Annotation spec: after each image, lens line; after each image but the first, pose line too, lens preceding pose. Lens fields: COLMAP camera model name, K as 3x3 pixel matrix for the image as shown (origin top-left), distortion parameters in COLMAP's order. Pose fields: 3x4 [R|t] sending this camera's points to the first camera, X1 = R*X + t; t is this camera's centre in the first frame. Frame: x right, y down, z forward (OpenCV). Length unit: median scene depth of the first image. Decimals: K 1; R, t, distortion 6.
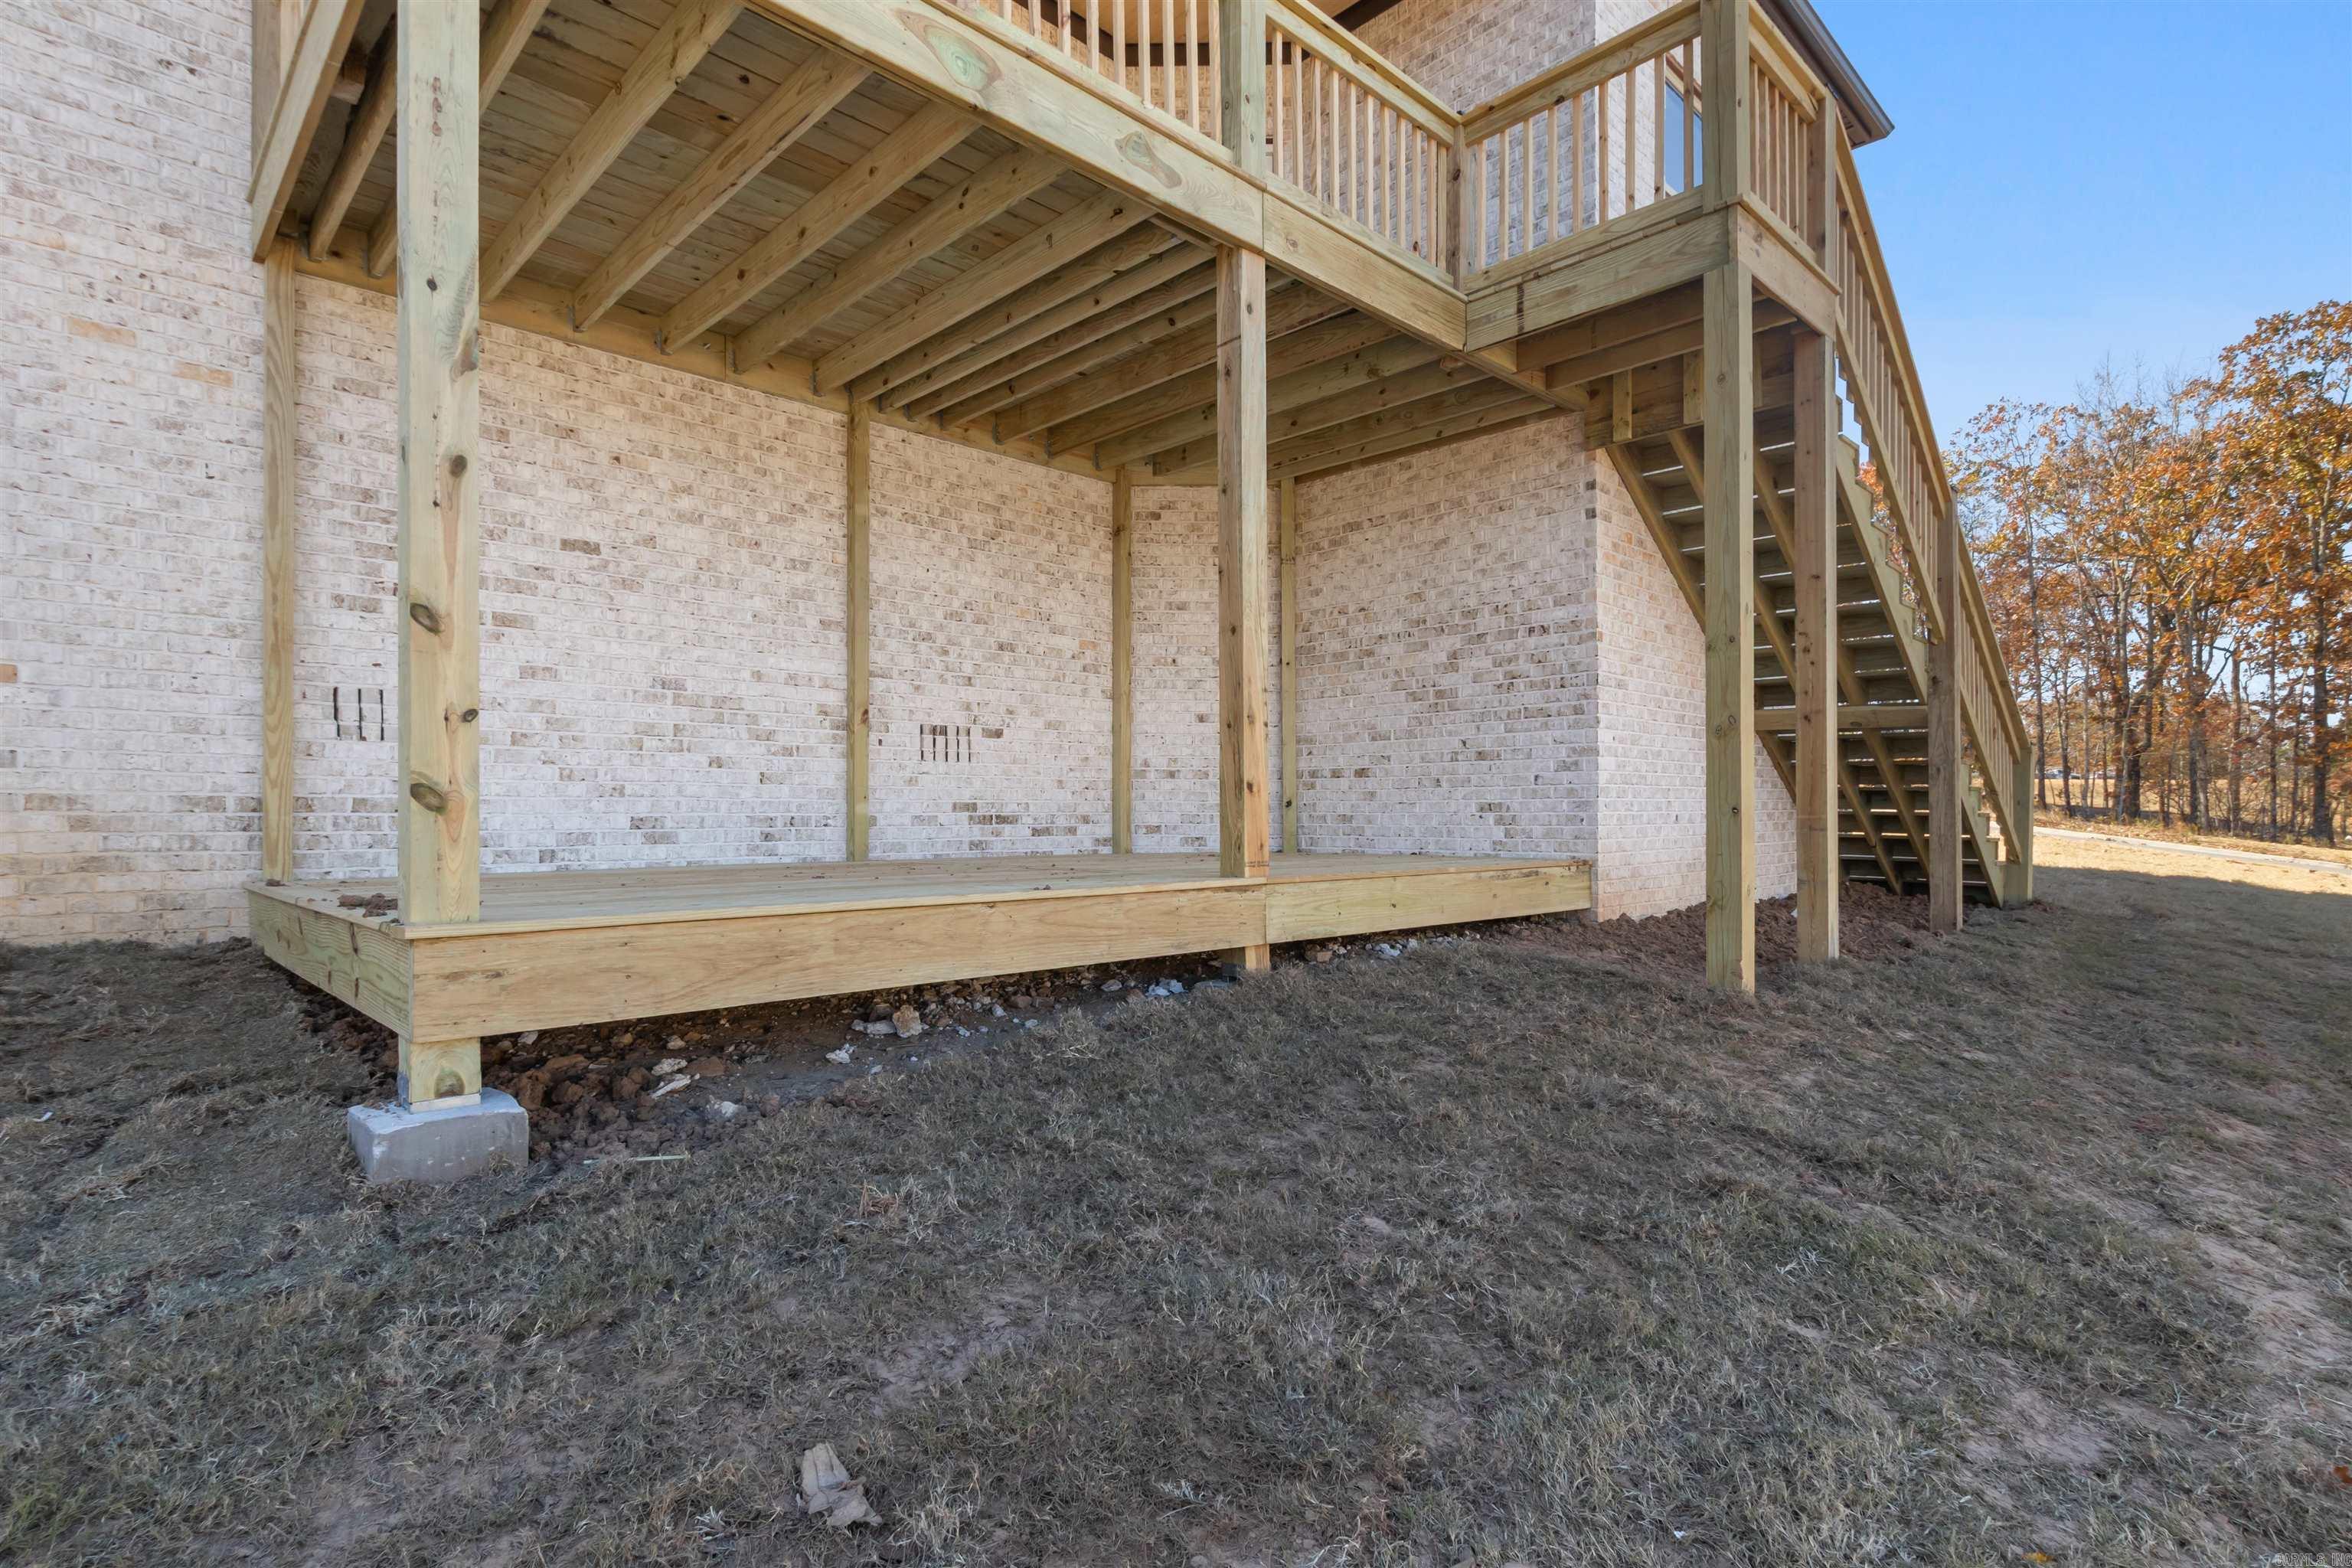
lens RADIAL K [[1130.2, 0, 1182.3], [0, 1130.2, 777.8], [0, 0, 1]] dist [0.003805, -0.000855]
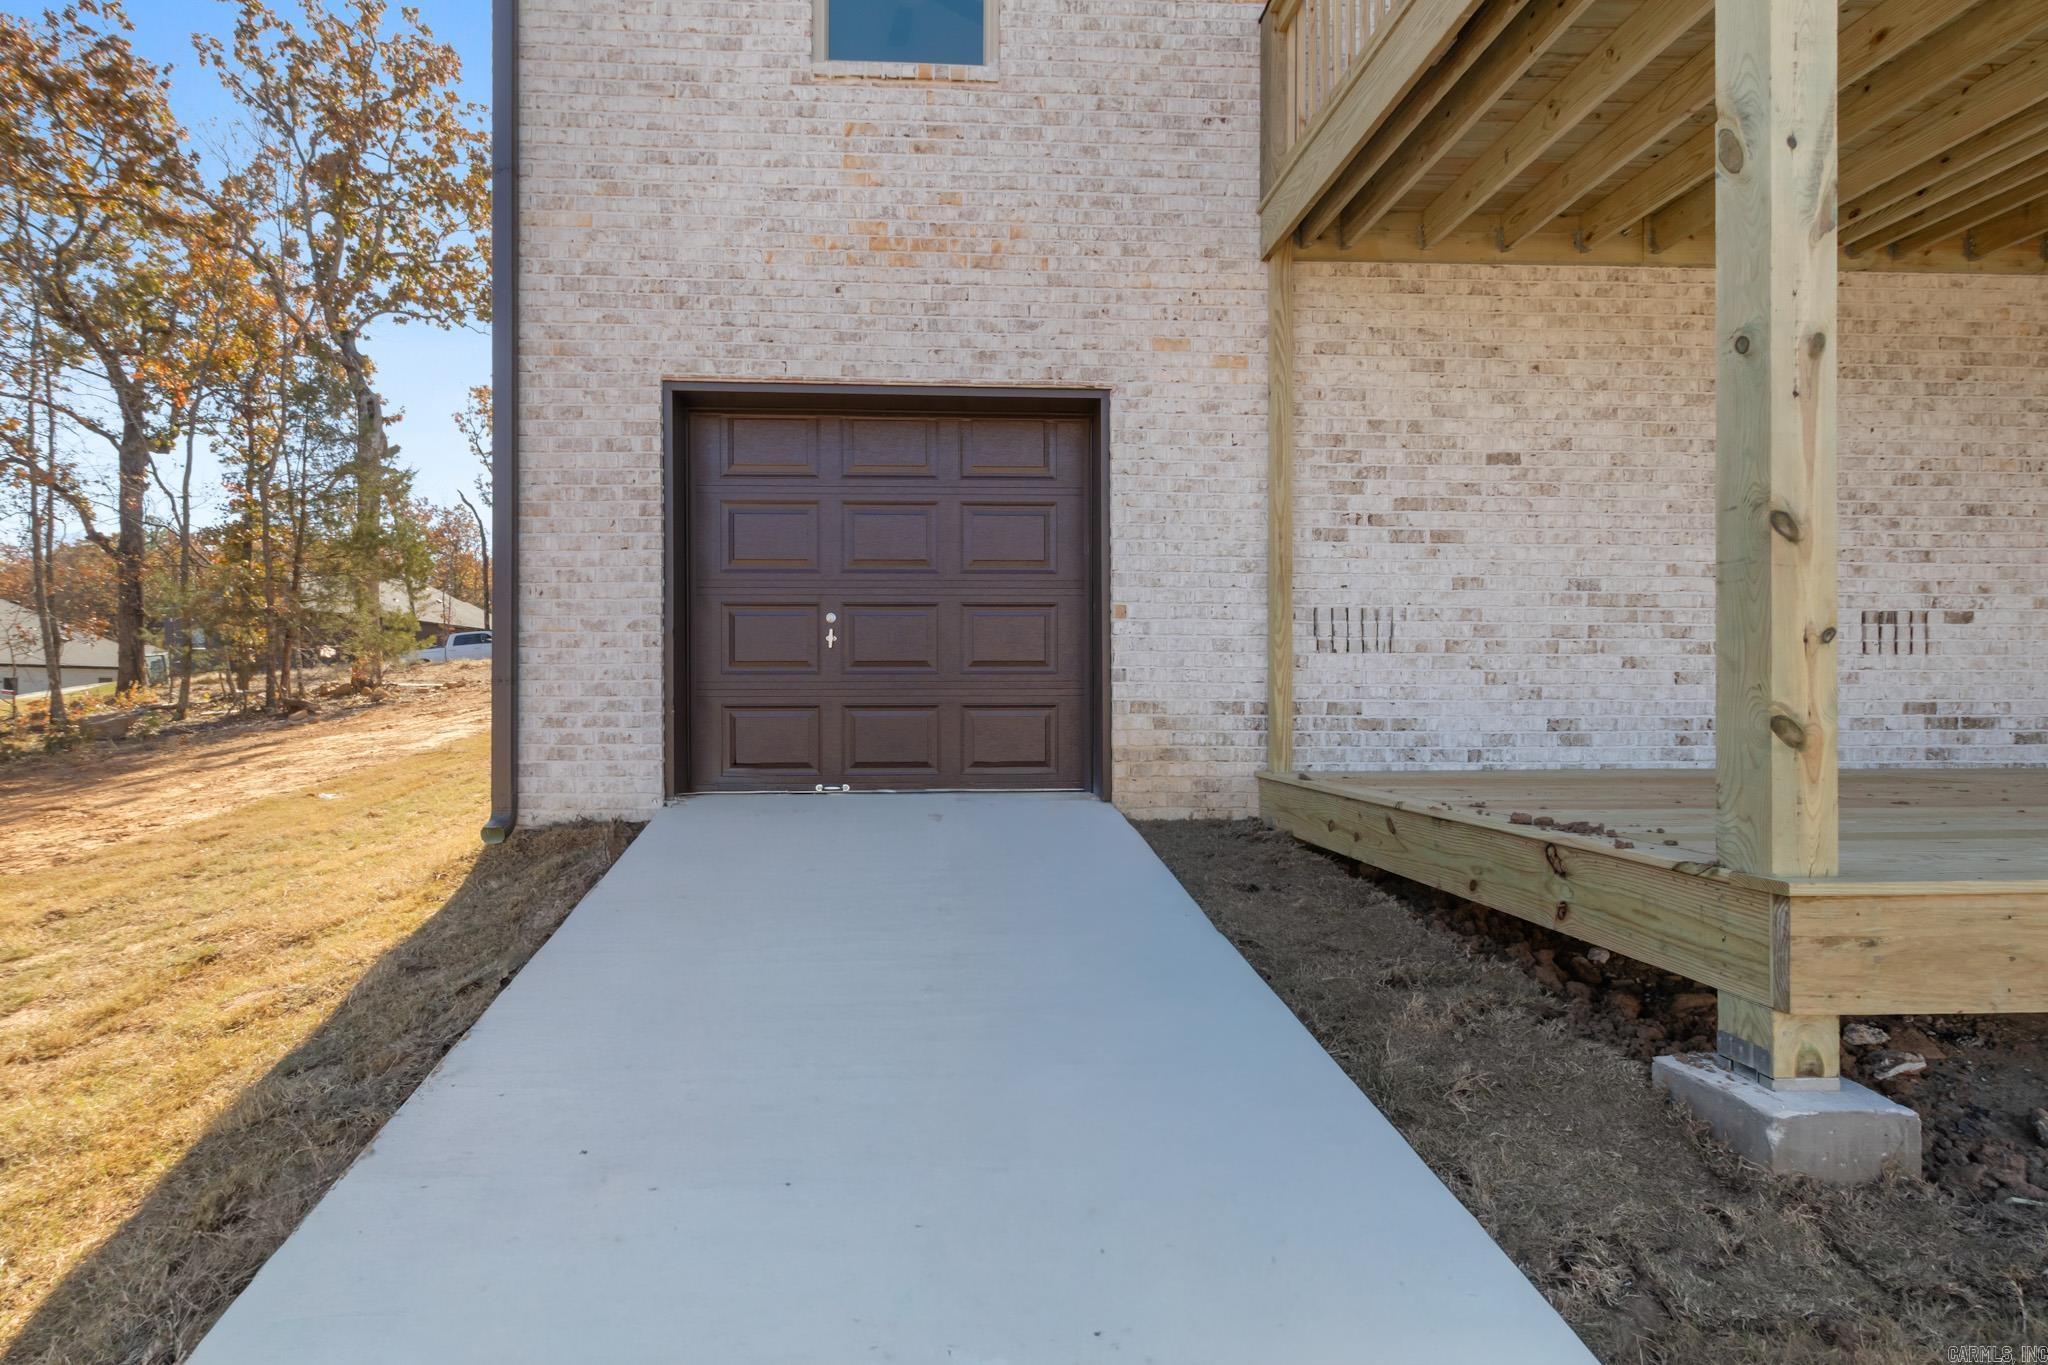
lens RADIAL K [[971.7, 0, 988.5], [0, 971.7, 658.2], [0, 0, 1]] dist [0.003162, -0.001507]
pose [[0.759635, -0.022630, -0.649956, -0.318995], [0.020200, 0.999733, -0.011201, -0.021357], [0.650036, -0.004620, 0.759889, 0.014799]]
